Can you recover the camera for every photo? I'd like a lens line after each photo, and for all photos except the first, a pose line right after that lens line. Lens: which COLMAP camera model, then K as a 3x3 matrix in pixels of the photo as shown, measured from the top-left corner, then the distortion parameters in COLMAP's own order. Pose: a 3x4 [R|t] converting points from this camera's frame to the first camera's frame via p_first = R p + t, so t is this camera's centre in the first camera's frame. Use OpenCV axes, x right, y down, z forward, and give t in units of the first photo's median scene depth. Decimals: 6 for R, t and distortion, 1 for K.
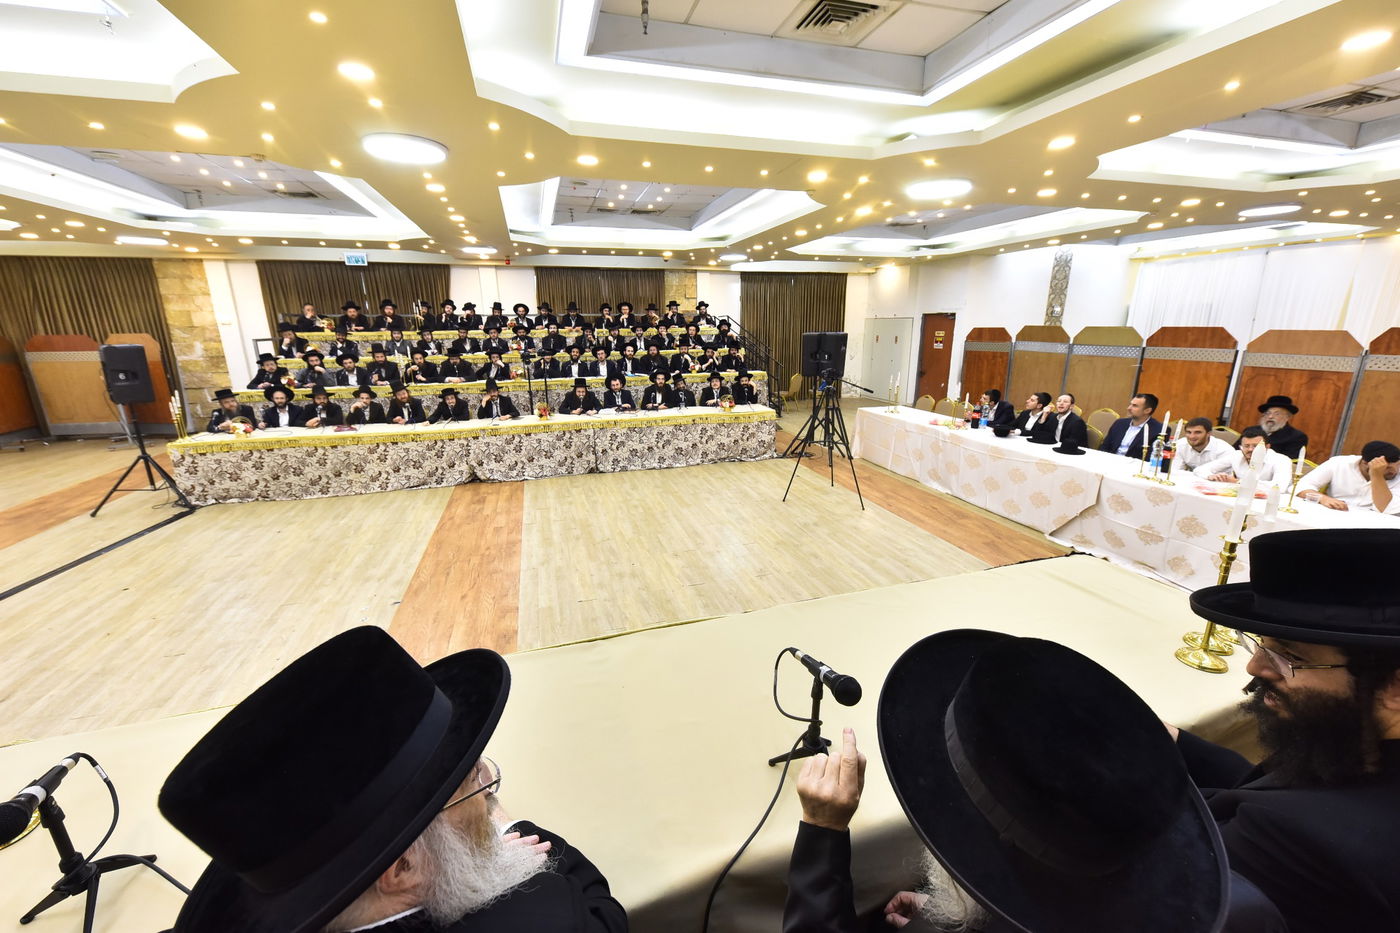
lens RADIAL K [[540.4, 0, 700.0], [0, 540.4, 466.5], [0, 0, 1]] dist [0.001102, 0.000073]
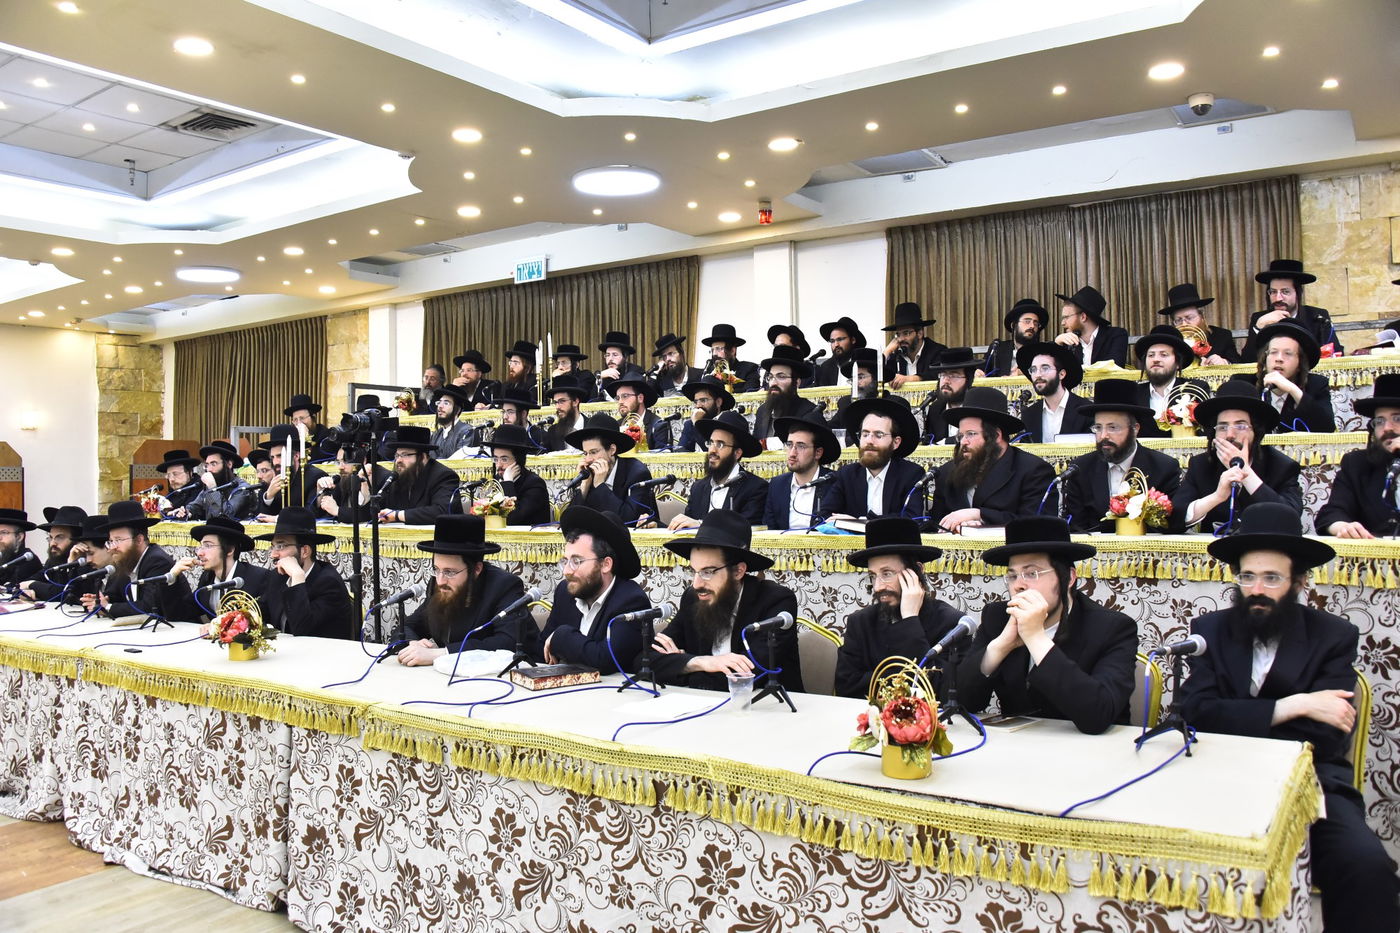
lens RADIAL K [[1095.6, 0, 700.0], [0, 1095.6, 466.5], [0, 0, 1]] dist [-0.132532, 0.046607]
pose [[0.631972, -0.008785, -0.774942, 0.195213], [-0.186267, 0.968903, -0.162886, -0.101282], [0.752274, 0.247286, 0.610683, 0.626617]]
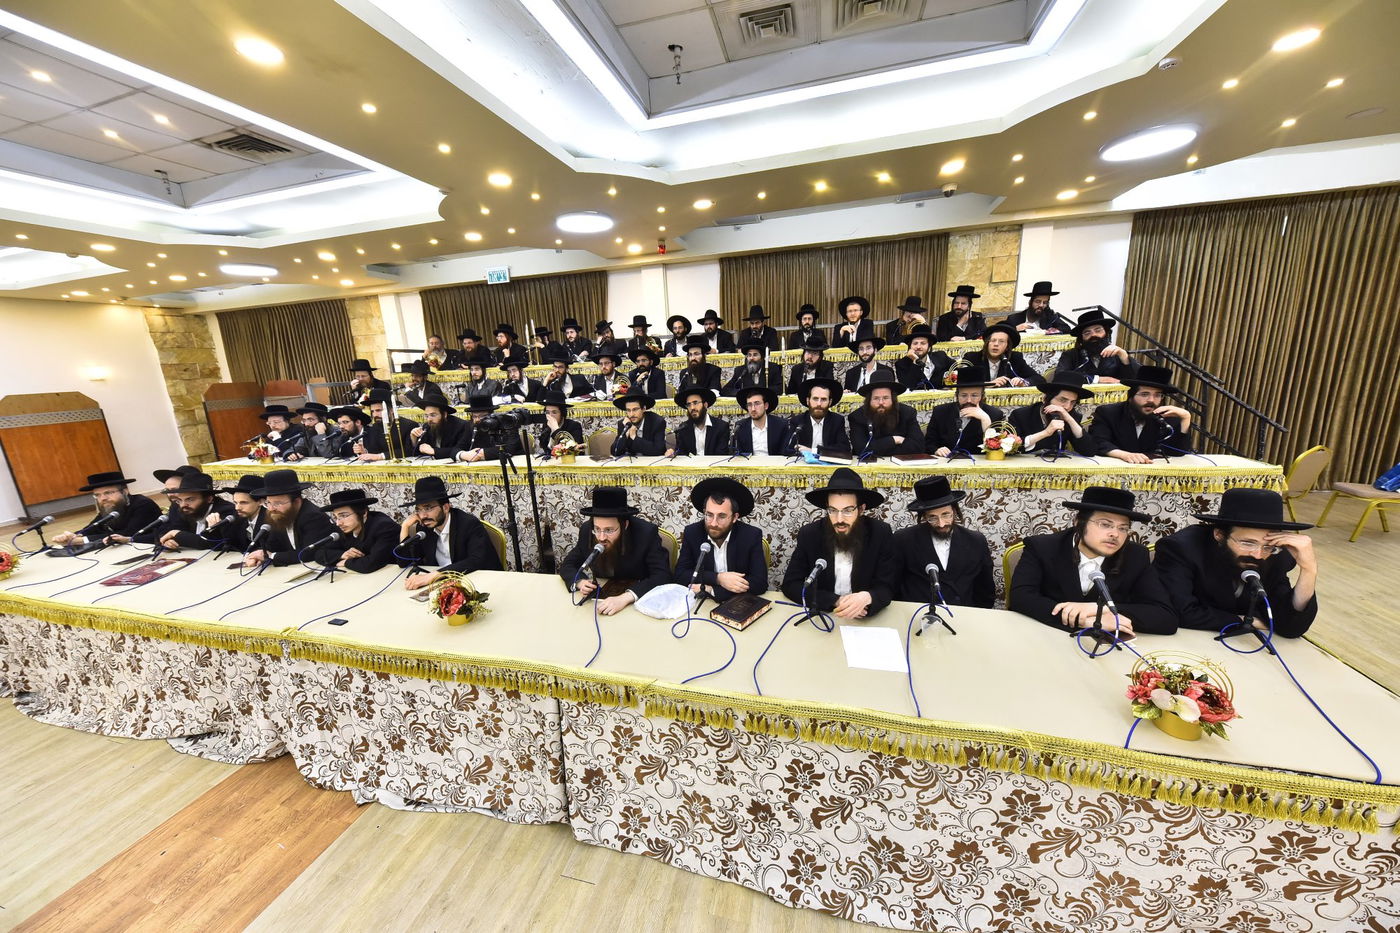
lens RADIAL K [[478.6, 0, 699.4], [0, 478.6, 473.5], [0, 0, 1]] dist [0.010096, -0.005926]
pose [[0.849322, 0.085127, -0.520965, -0.011046], [-0.091770, 0.995694, 0.013088, -0.147605], [0.519836, 0.036693, 0.853477, 0.620875]]
